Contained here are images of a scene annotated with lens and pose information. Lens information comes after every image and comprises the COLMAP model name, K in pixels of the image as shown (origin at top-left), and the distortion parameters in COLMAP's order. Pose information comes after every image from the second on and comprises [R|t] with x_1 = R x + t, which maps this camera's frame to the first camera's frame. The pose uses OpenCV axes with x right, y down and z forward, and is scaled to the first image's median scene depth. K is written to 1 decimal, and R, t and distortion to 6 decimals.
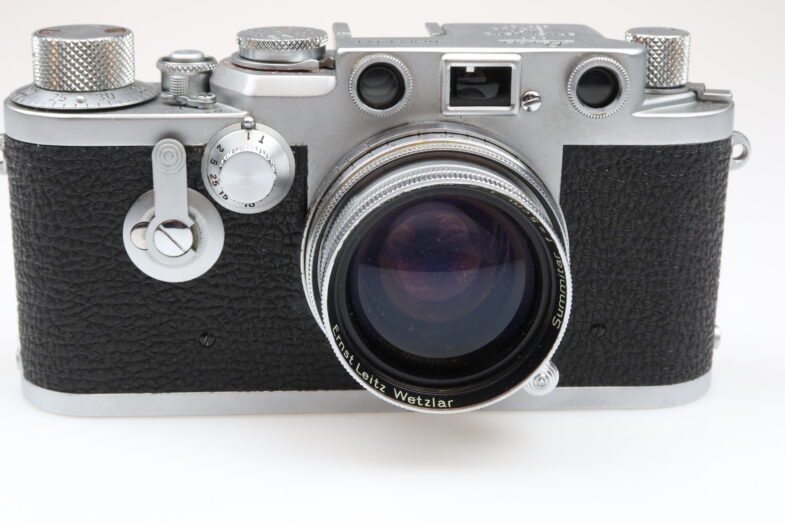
lens RADIAL K [[1309.1, 0, 392.5], [0, 1309.1, 261.5], [0, 0, 1]] dist [-0.010595, -0.068342]
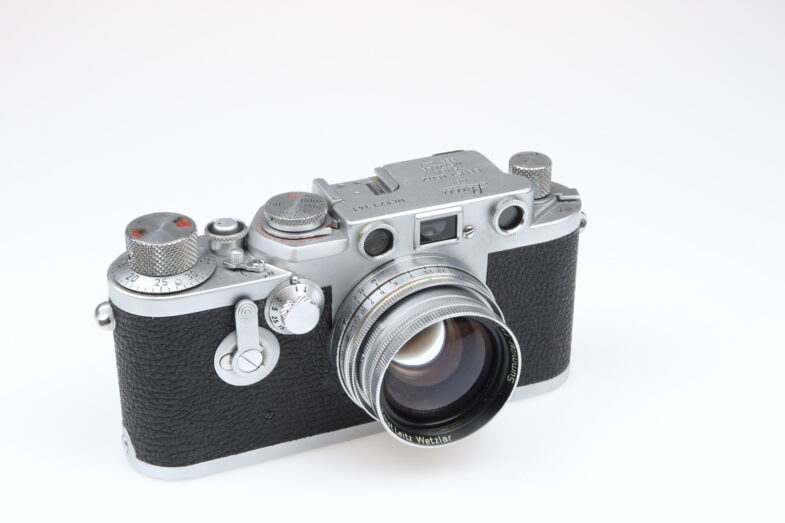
lens RADIAL K [[1309.1, 0, 392.5], [0, 1309.1, 261.5], [0, 0, 1]] dist [-0.010595, -0.068342]
pose [[0.951078, -0.158719, 0.265065, -0.381271], [0.103897, 0.972292, 0.209412, -0.410596], [-0.290958, -0.171628, 0.941216, -0.404797]]
